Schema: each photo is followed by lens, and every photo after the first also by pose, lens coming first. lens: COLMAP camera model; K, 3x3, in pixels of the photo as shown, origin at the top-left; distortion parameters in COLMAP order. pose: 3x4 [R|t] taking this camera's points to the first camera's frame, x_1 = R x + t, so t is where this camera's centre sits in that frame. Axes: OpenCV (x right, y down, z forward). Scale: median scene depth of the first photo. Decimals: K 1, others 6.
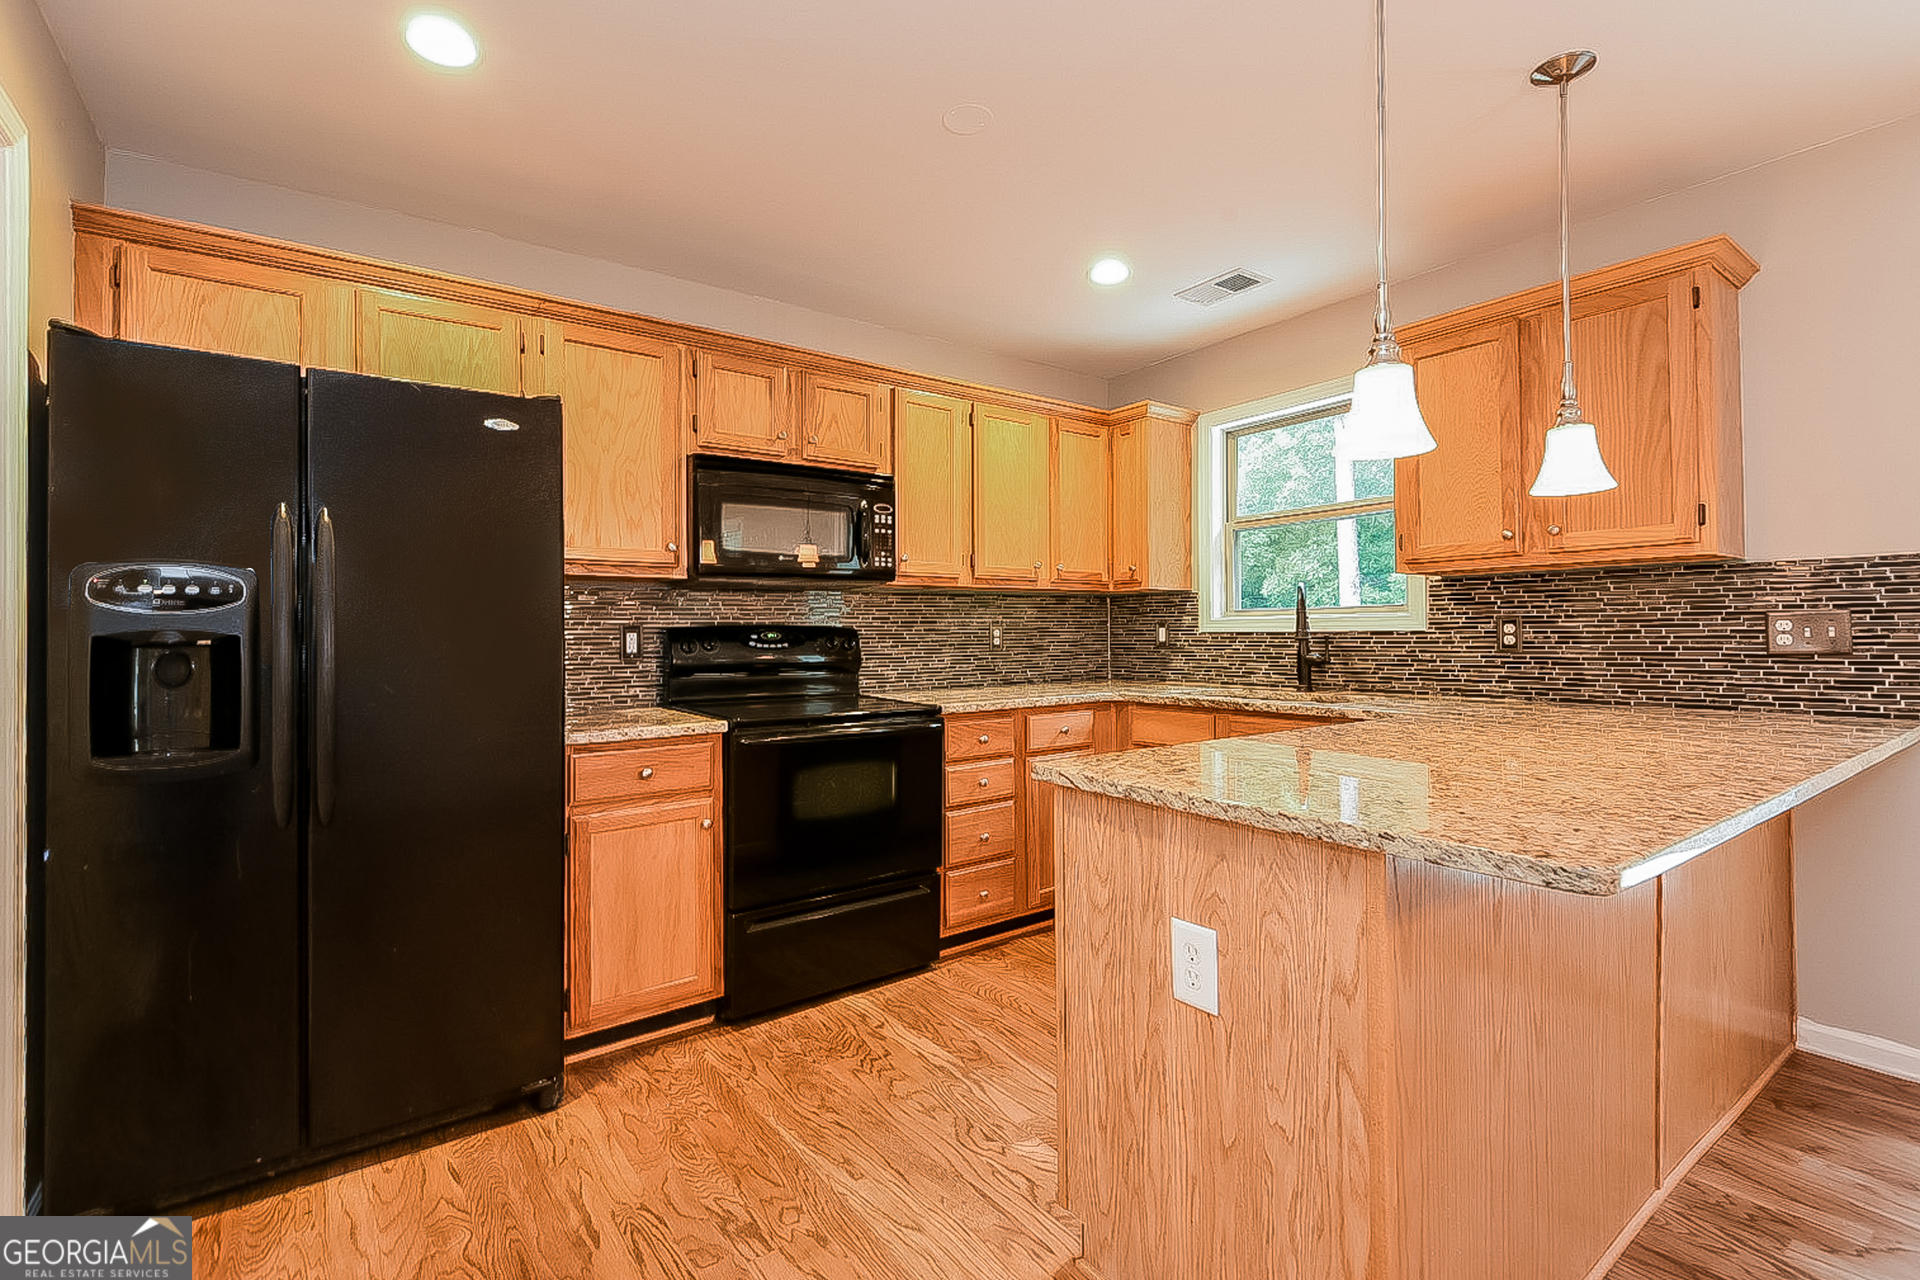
lens RADIAL K [[891.4, 0, 958.0], [0, 891.4, 614.5], [0, 0, 1]] dist [0.046968, -0.000178]
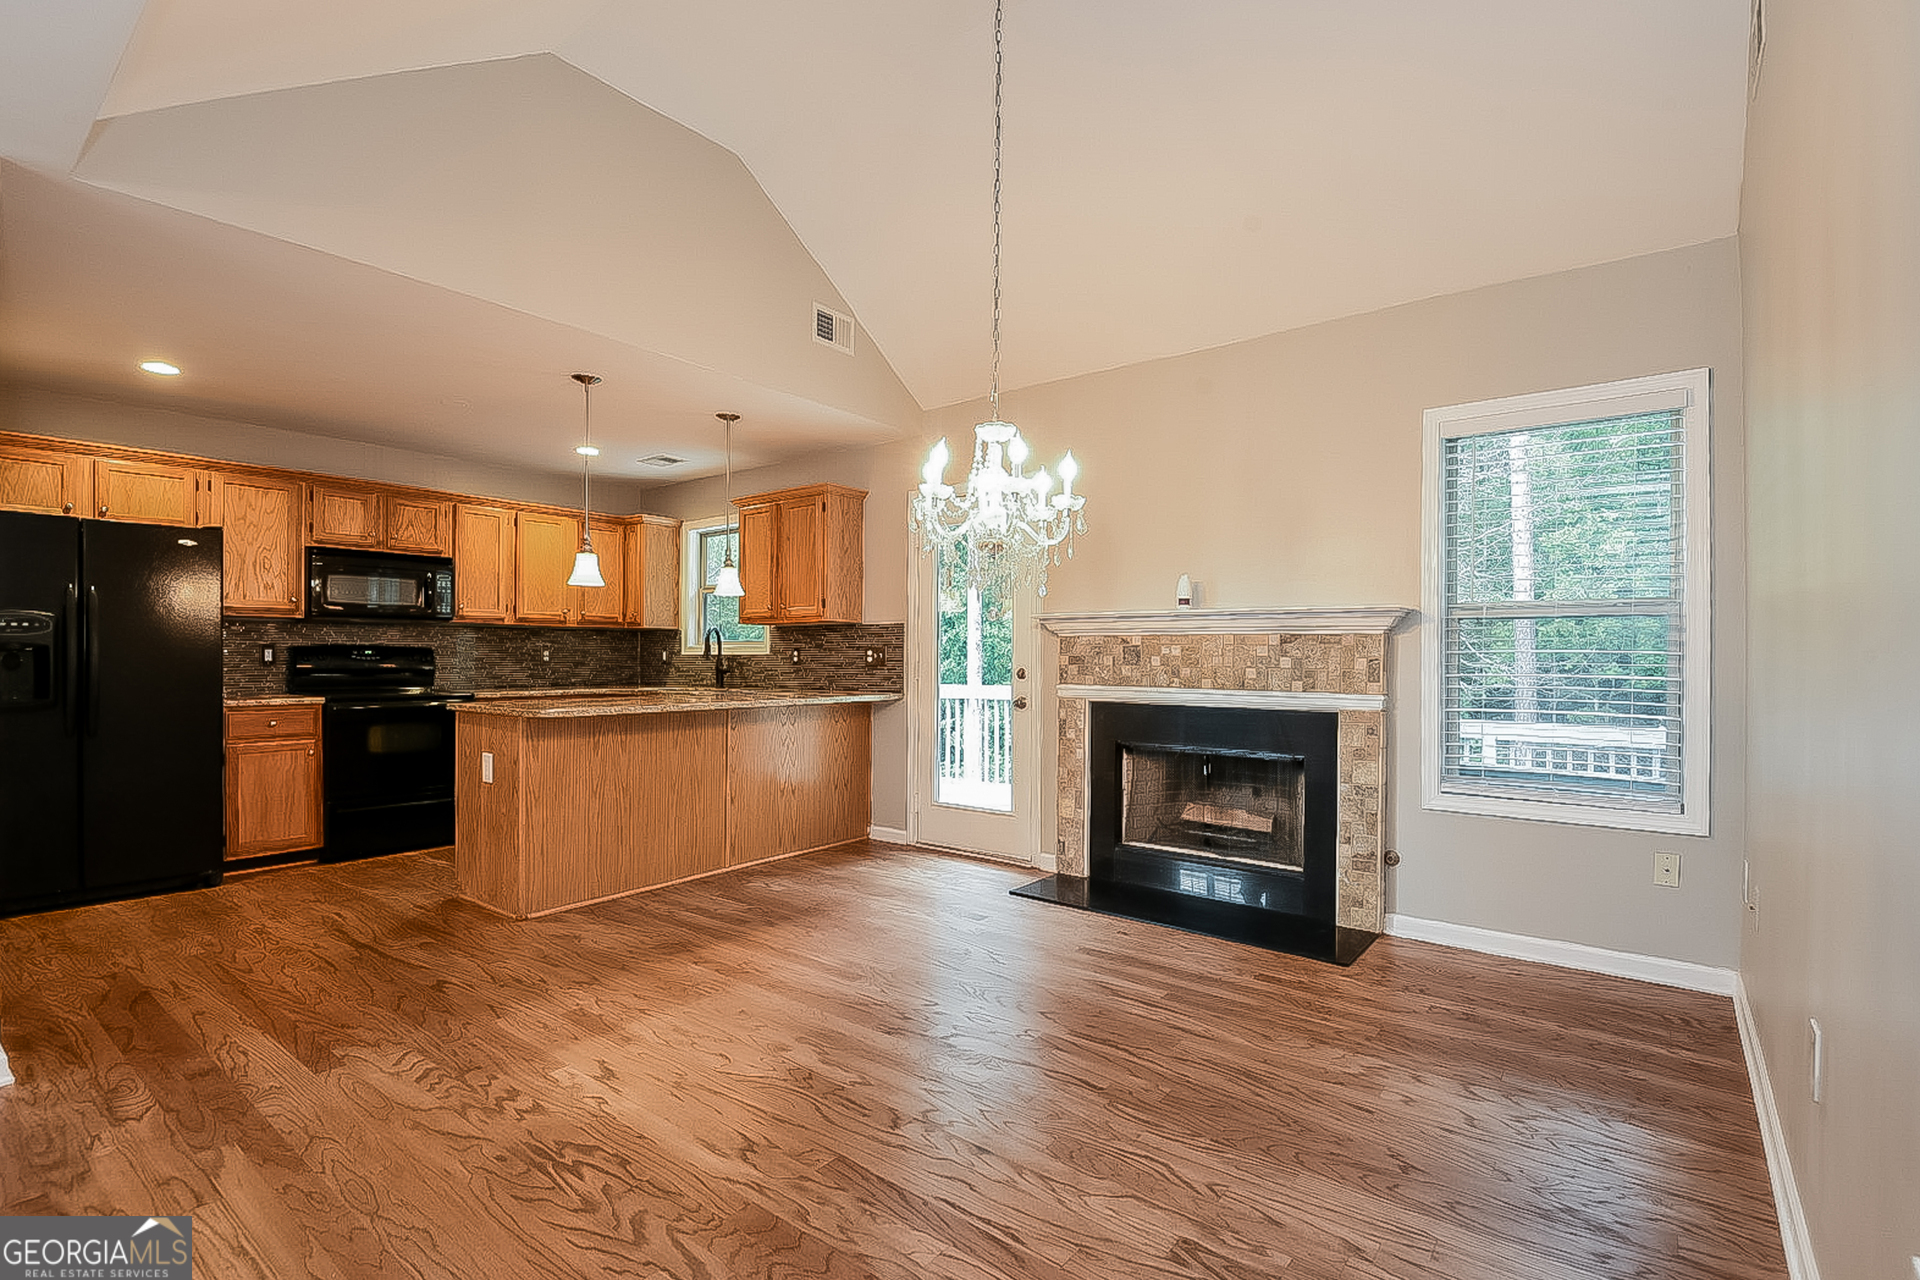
lens RADIAL K [[891.8, 0, 966.5], [0, 891.8, 655.7], [0, 0, 1]] dist [-0.000468, -0.007677]
pose [[0.959247, 0.012514, 0.282291, 0.412828], [-0.016823, 0.999776, 0.012844, -0.010205], [-0.282067, -0.017069, 0.959243, -0.947461]]
